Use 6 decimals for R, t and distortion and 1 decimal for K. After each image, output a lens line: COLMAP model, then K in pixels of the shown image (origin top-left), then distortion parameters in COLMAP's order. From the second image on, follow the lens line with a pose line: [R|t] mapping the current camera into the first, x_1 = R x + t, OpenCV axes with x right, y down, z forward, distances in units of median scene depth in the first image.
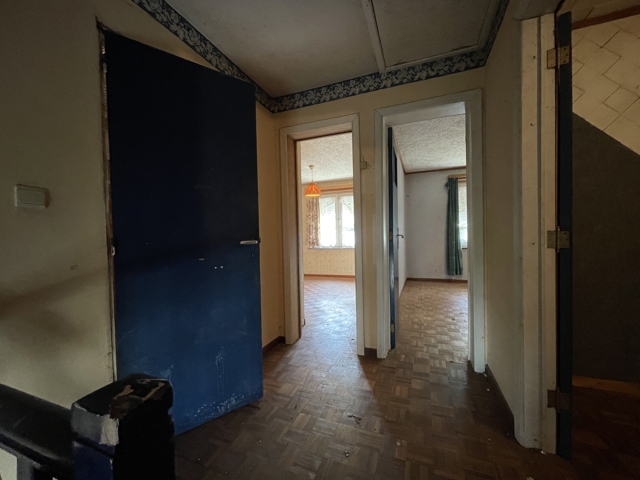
lens RADIAL K [[259.3, 0, 320.3], [0, 259.3, 241.1], [0, 0, 1]] dist [-0.000678, 0.000650]
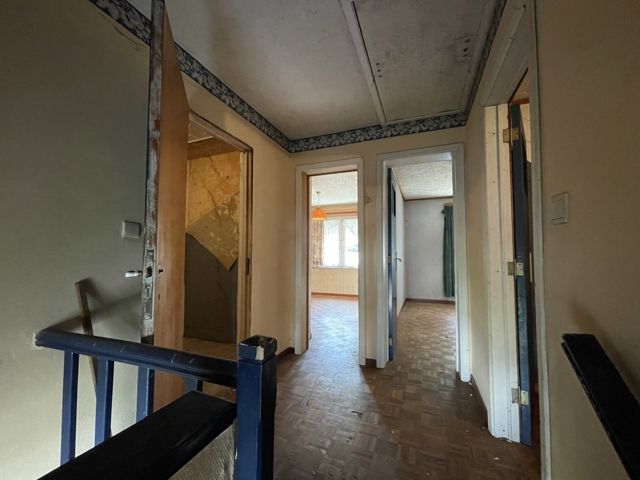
lens RADIAL K [[259.3, 0, 320.4], [0, 259.3, 240.7], [0, 0, 1]] dist [-0.000678, 0.000650]
pose [[0.999665, 0.025407, -0.004847, -0.034254], [-0.025691, 0.997049, -0.072338, -0.014045], [0.002995, 0.072438, 0.997368, -0.166859]]
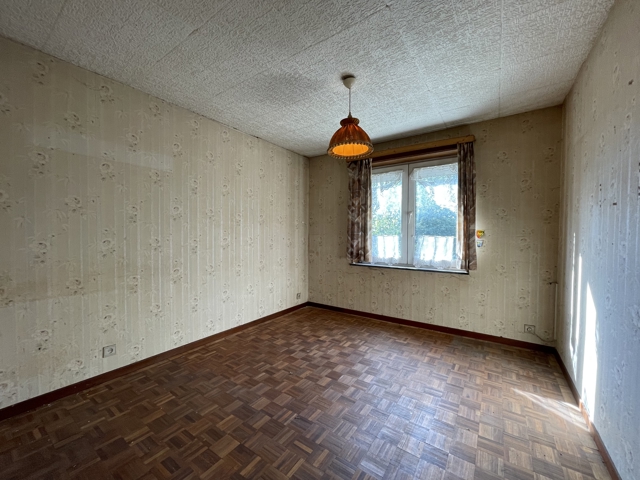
lens RADIAL K [[259.3, 0, 316.7], [0, 259.3, 238.9], [0, 0, 1]] dist [-0.000678, 0.000650]
pose [[0.970730, 0.032222, -0.238004, 0.053127], [-0.034687, 0.999379, -0.006174, -0.063727], [0.237657, 0.014249, 0.971245, 1.337544]]
